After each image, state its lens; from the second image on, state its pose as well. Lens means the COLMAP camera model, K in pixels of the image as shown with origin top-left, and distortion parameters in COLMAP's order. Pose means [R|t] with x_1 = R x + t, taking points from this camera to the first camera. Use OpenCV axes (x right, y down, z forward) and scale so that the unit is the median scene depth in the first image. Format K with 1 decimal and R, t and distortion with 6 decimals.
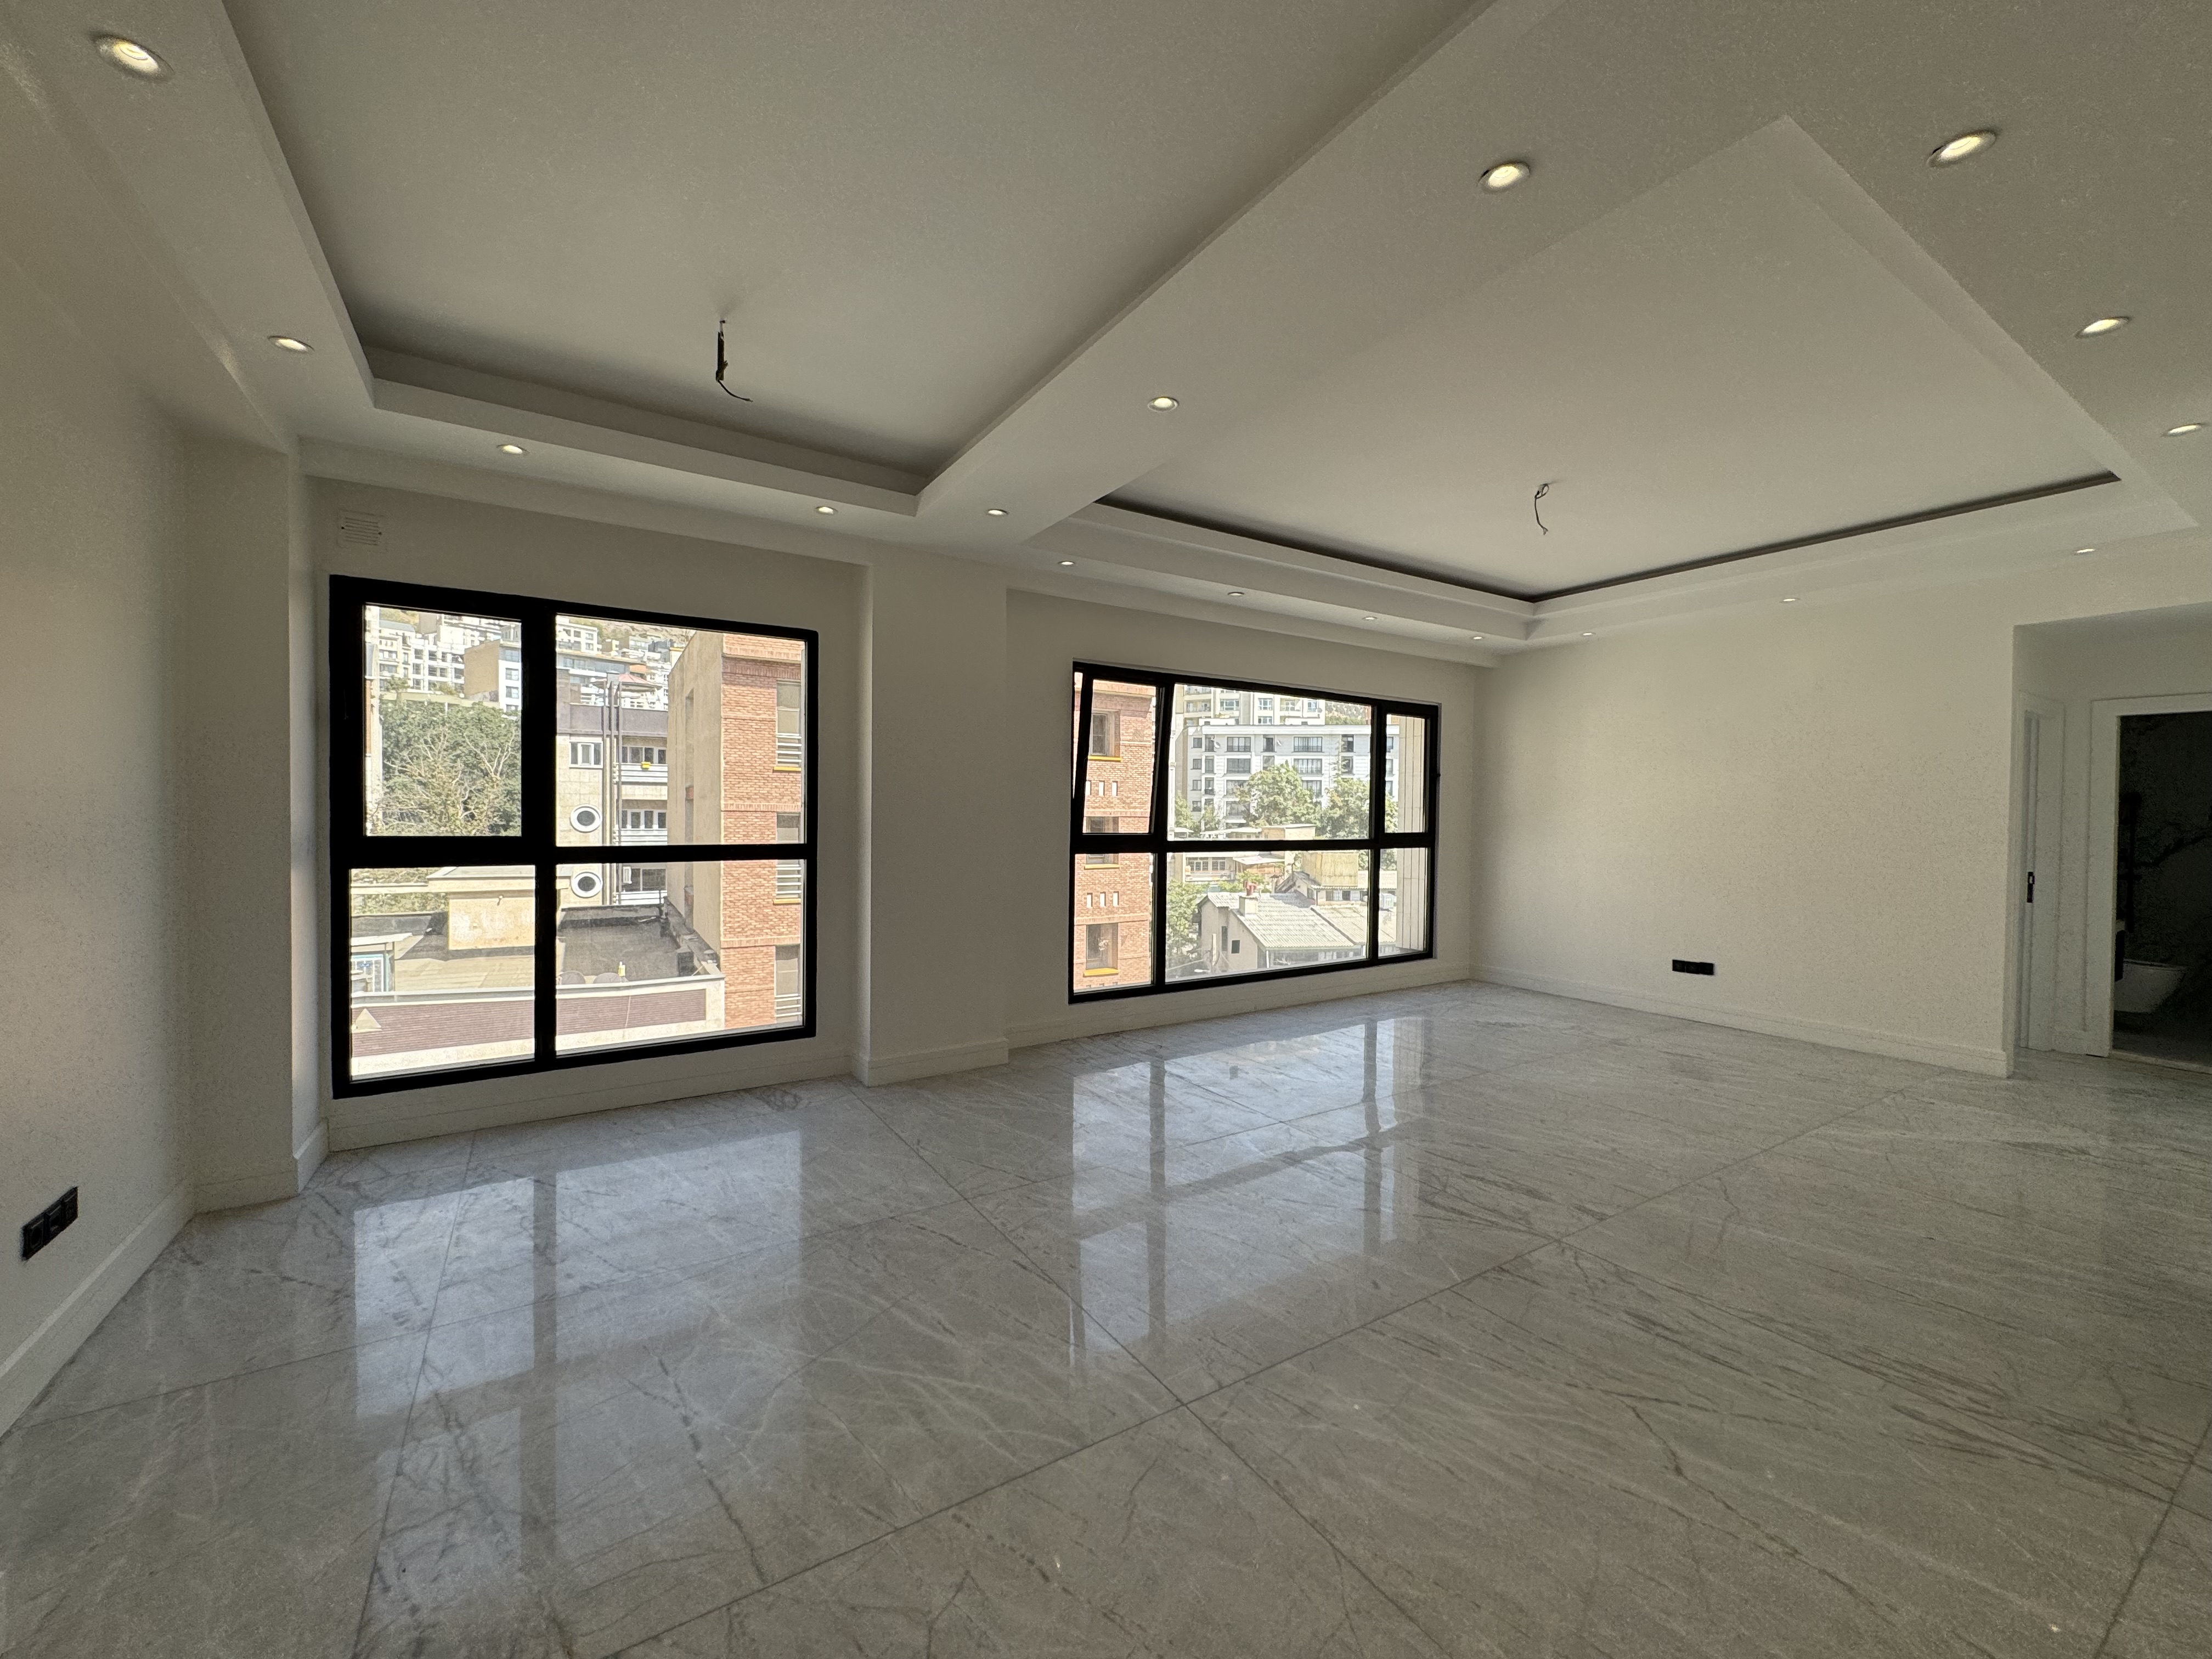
lens RADIAL K [[883.8, 0, 1106.0], [0, 883.8, 829.5], [0, 0, 1]] dist [-0.001868, 0.000008]
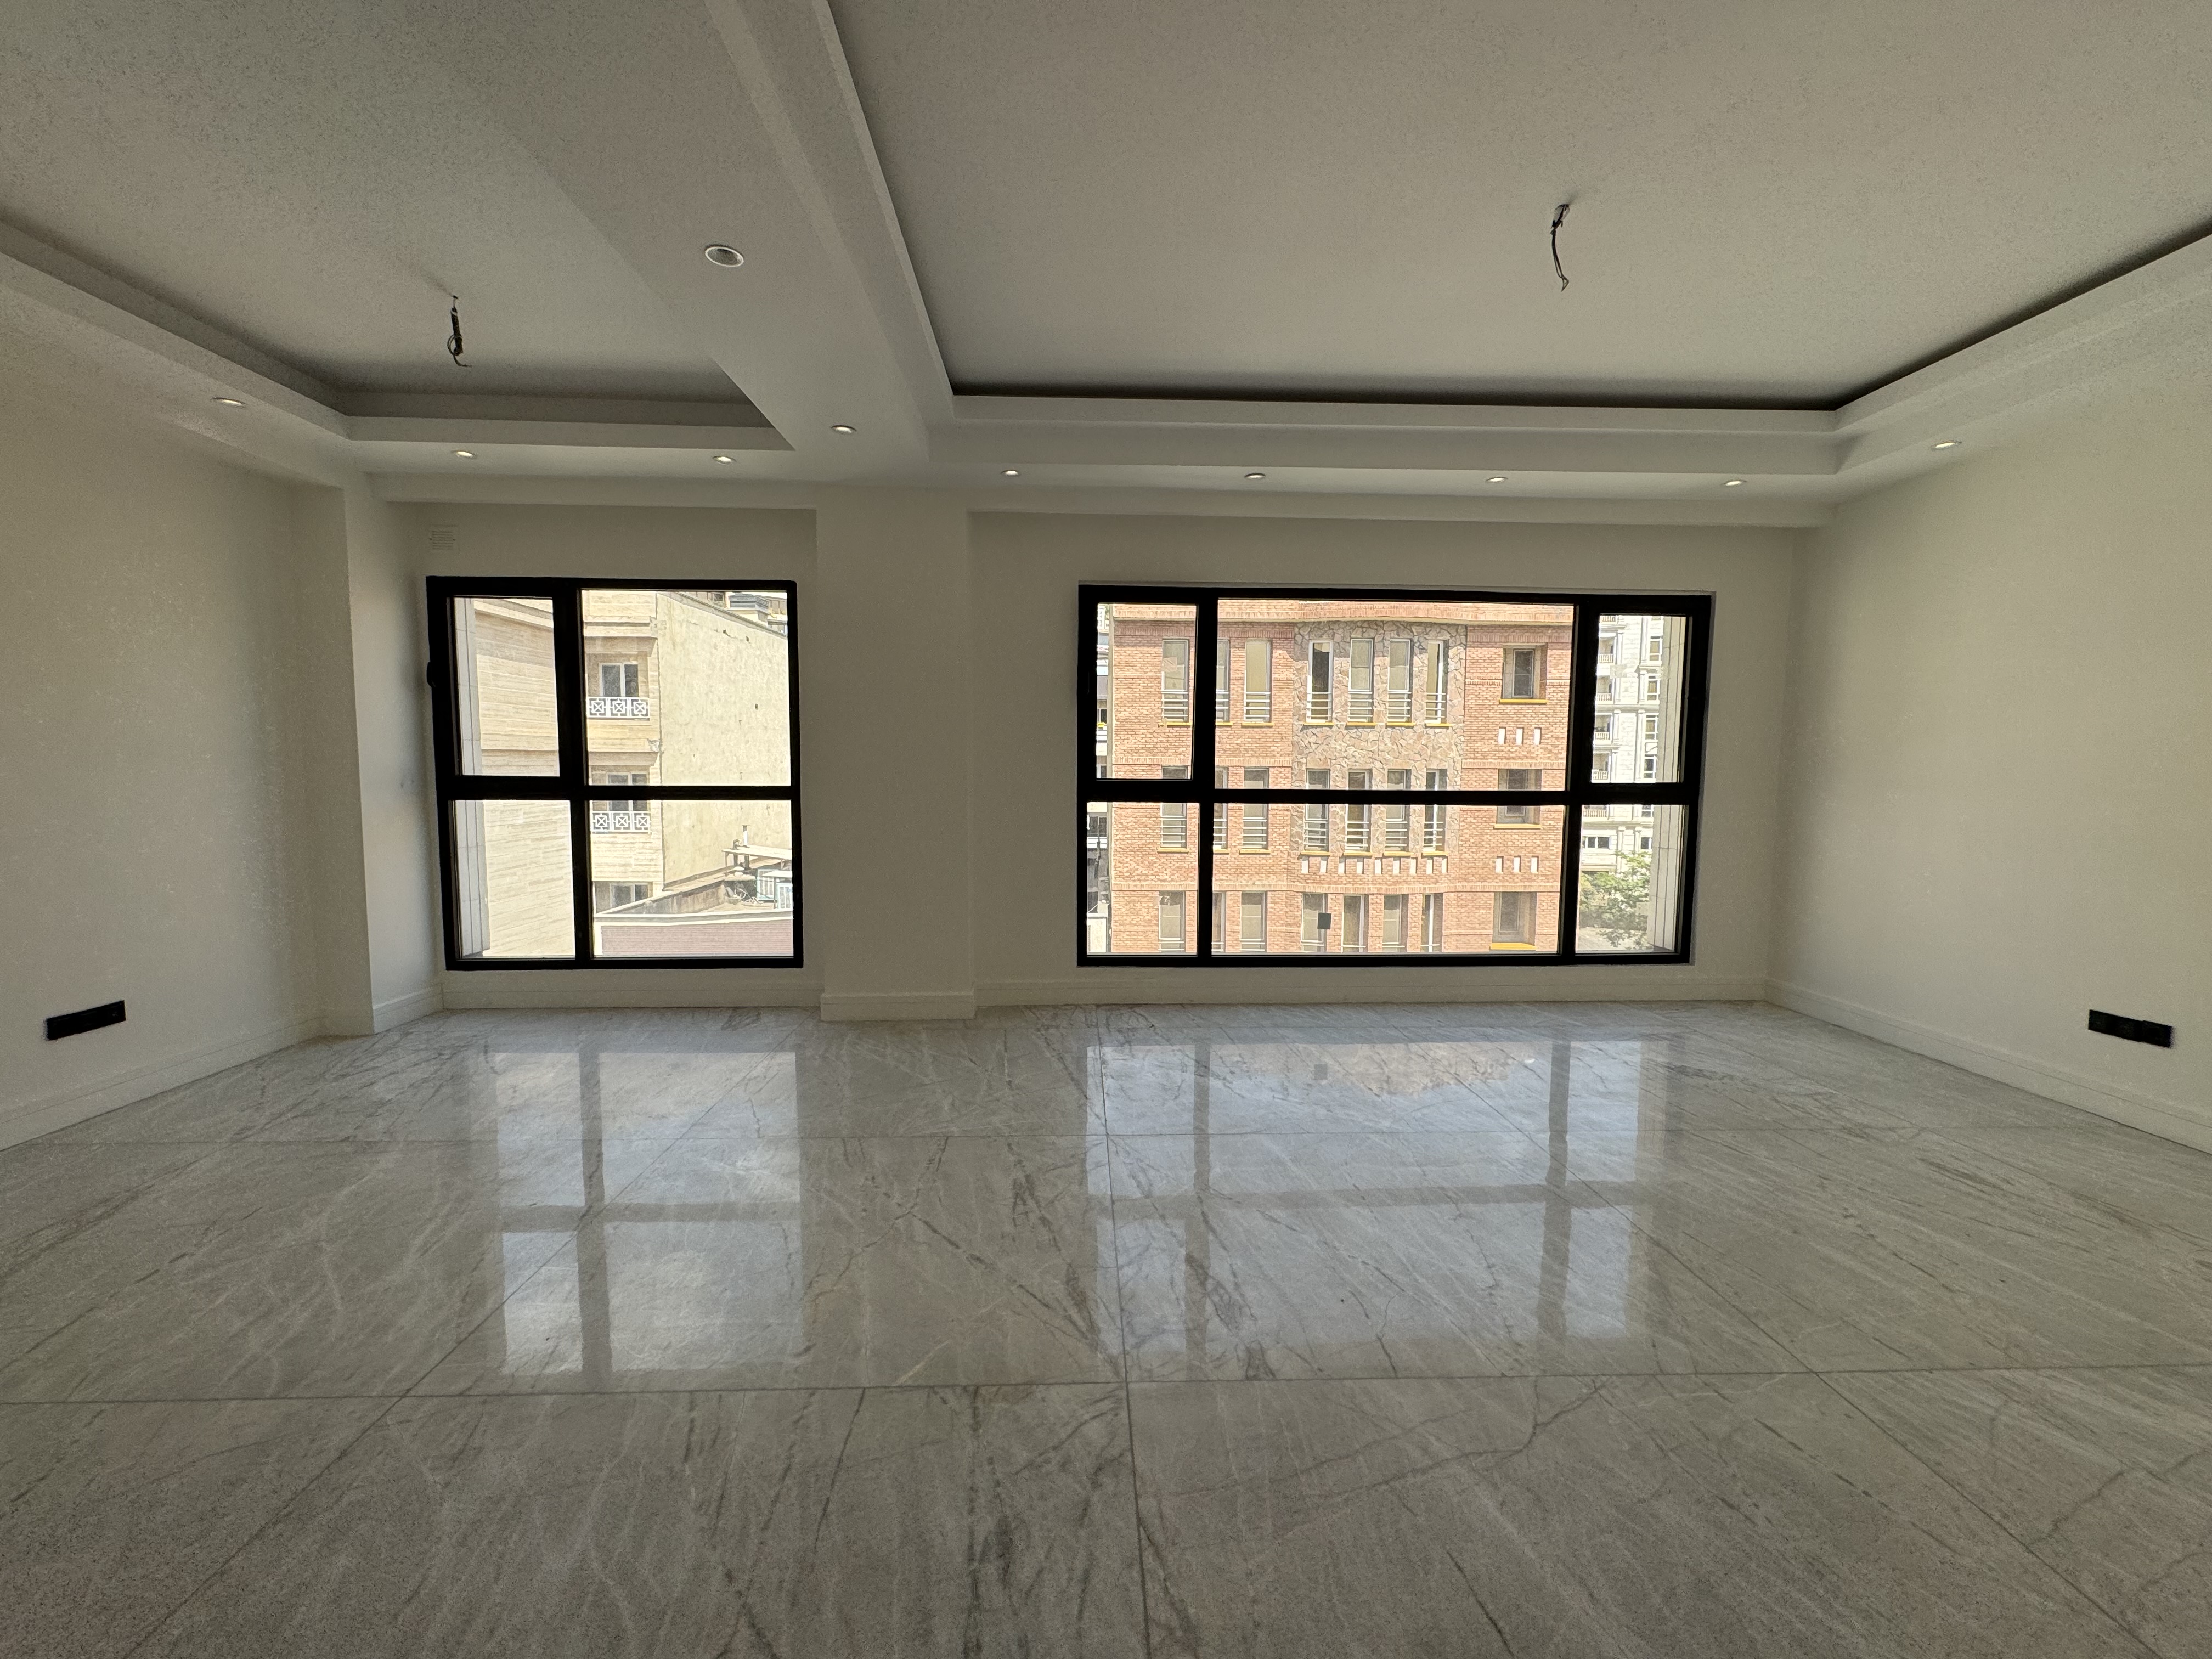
lens RADIAL K [[883.8, 0, 1106.0], [0, 883.8, 829.5], [0, 0, 1]] dist [-0.001868, 0.000008]
pose [[0.861696, 0.032064, -0.506411, 0.420459], [-0.006394, 0.998608, 0.052348, 0.008401], [0.507385, -0.041869, 0.860702, 0.225613]]
